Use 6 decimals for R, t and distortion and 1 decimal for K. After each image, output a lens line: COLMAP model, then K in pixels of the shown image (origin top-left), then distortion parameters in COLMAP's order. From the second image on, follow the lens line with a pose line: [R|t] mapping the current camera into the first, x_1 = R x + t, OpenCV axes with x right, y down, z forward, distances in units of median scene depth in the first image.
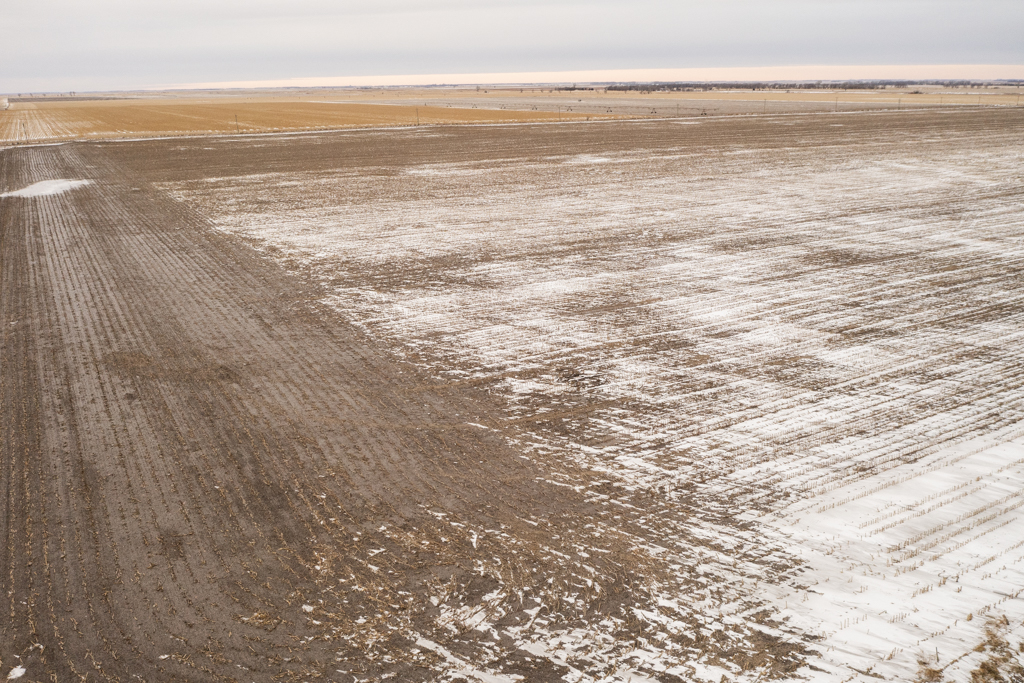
lens RADIAL K [[809.0, 0, 509.3], [0, 809.0, 341.4], [0, 0, 1]] dist [-0.030702, 0.007756]
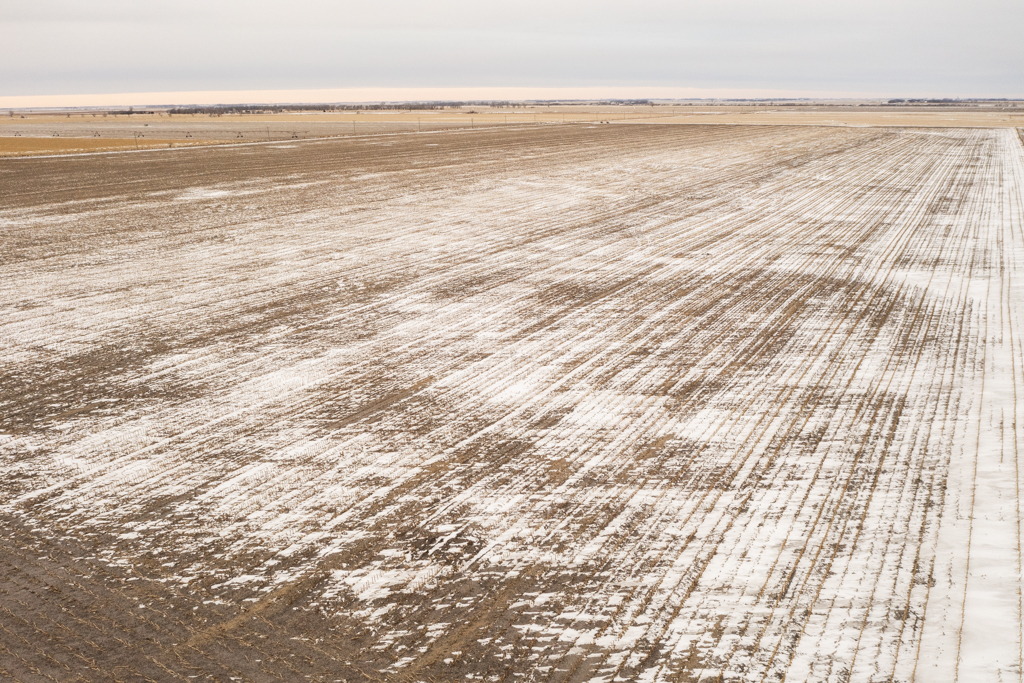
lens RADIAL K [[809.0, 0, 509.3], [0, 809.0, 341.4], [0, 0, 1]] dist [-0.030702, 0.007756]
pose [[0.874153, -0.135229, 0.466444, -0.126326], [0.146889, 0.989087, 0.011469, -0.099984], [-0.462904, 0.058489, 0.884477, 0.315963]]
